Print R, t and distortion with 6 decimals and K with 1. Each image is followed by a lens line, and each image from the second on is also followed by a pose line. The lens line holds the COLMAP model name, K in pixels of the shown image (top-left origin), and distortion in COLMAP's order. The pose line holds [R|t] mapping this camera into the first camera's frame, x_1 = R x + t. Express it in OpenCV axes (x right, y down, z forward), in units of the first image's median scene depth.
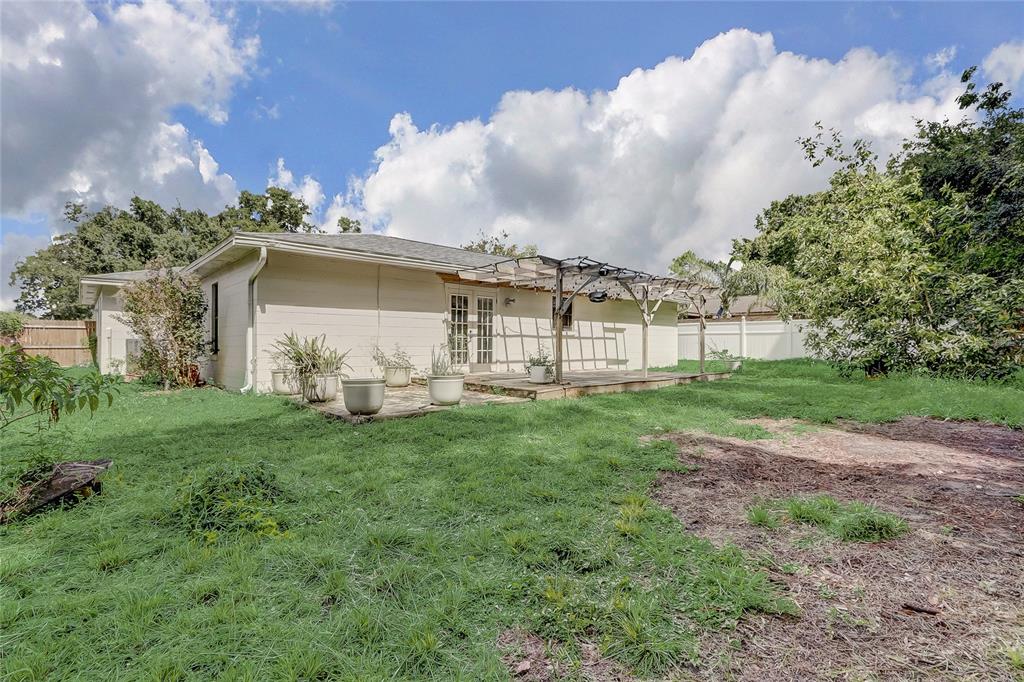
lens RADIAL K [[478.9, 0, 508.9], [0, 478.9, 344.9], [0, 0, 1]] dist [-0.002899, -0.001206]
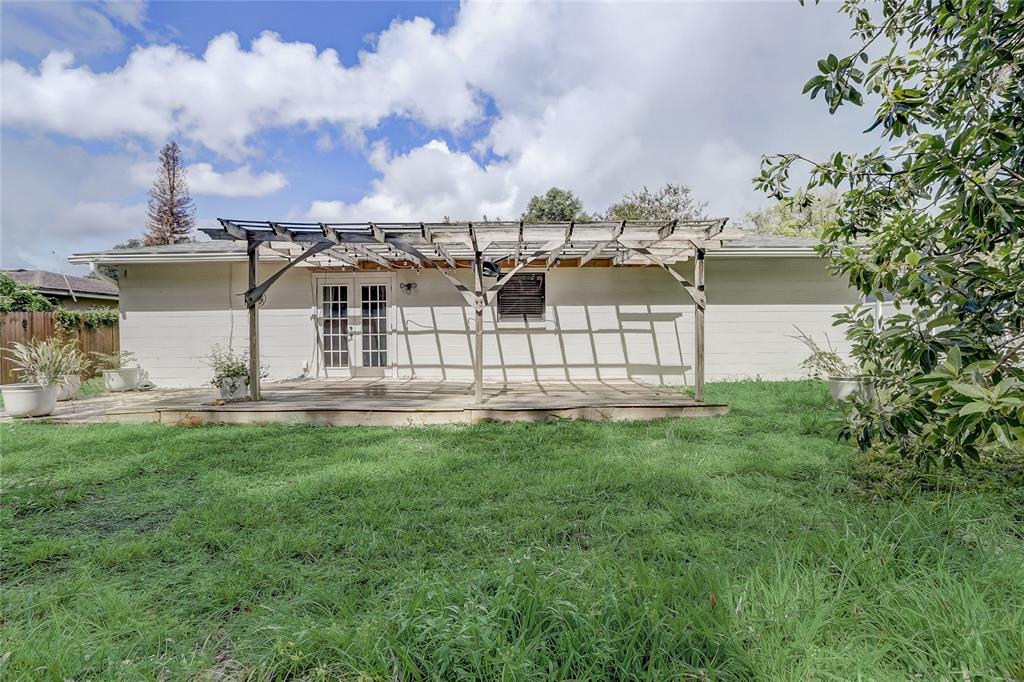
lens RADIAL K [[478.9, 0, 508.9], [0, 478.9, 344.9], [0, 0, 1]] dist [-0.002899, -0.001206]
pose [[0.712259, 0.001749, -0.701914, 0.667274], [0.010767, 0.999852, 0.013417, -0.007441], [0.701834, -0.017114, 0.712135, 0.580209]]
